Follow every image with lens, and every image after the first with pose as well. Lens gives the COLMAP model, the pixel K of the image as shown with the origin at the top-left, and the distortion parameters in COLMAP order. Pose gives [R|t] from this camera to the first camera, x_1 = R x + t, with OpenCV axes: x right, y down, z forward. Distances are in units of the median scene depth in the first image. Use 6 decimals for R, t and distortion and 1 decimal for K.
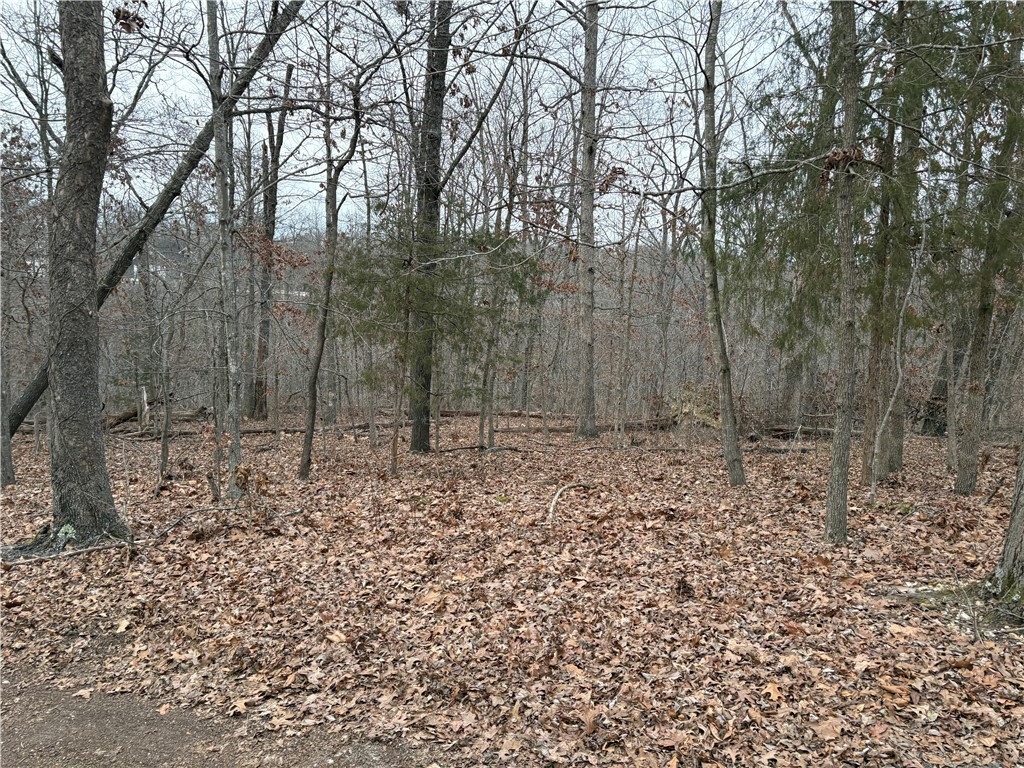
lens RADIAL K [[768.3, 0, 512.7], [0, 768.3, 388.6], [0, 0, 1]] dist [0.055418, -0.043171]
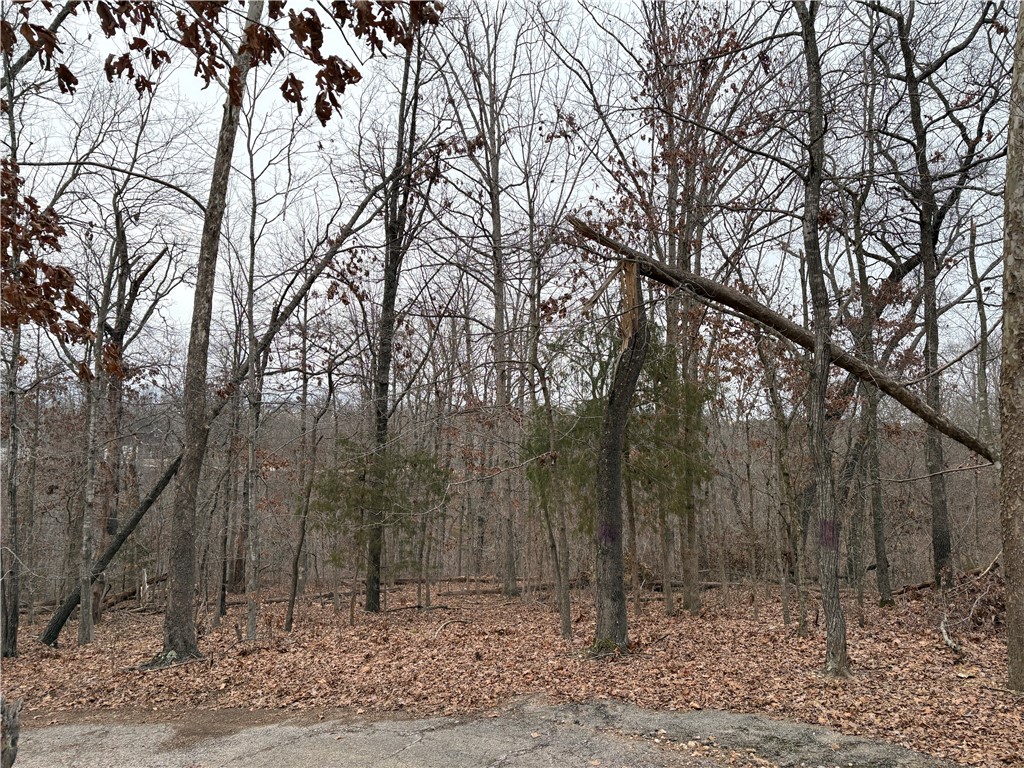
lens RADIAL K [[768.3, 0, 512.7], [0, 768.3, 388.6], [0, 0, 1]] dist [0.055418, -0.043171]
pose [[0.998573, -0.024454, 0.047481, 0.070619], [0.033824, 0.977566, -0.207894, -0.009794], [-0.041332, 0.209203, 0.976998, -0.410593]]
